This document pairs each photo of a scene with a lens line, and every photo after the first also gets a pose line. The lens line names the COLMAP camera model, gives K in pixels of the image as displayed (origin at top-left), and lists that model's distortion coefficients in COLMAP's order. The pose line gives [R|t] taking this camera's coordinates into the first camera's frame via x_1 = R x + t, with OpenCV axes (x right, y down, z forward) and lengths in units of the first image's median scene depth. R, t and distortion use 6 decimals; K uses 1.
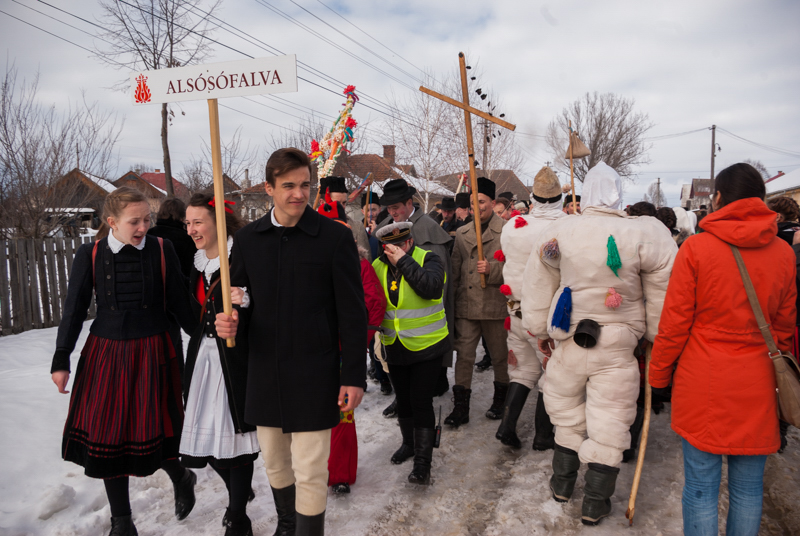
lens RADIAL K [[636.1, 0, 401.7], [0, 636.1, 269.4], [0, 0, 1]] dist [-0.046355, 0.001303]
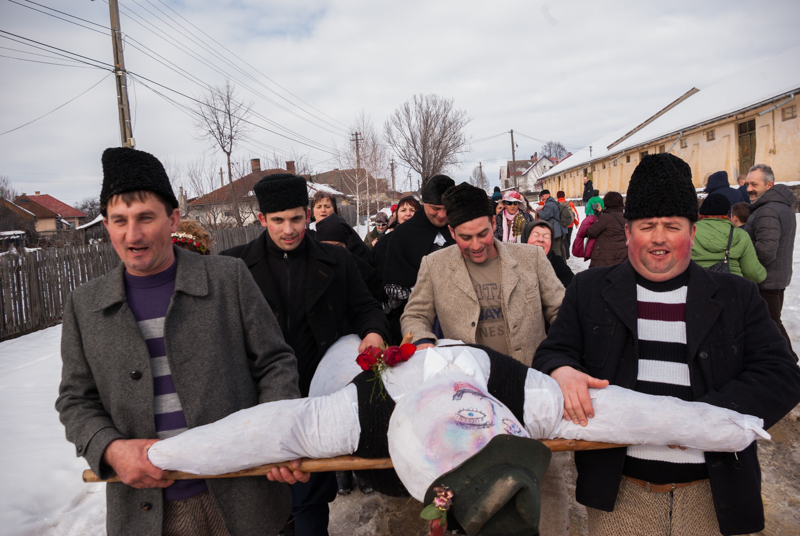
lens RADIAL K [[636.1, 0, 399.5], [0, 636.1, 266.7], [0, 0, 1]] dist [-0.046355, 0.001303]
pose [[0.964606, -0.108214, 0.240470, -0.045266], [0.106862, 0.994098, 0.018693, 0.009121], [-0.241074, 0.007666, 0.970477, -0.118091]]
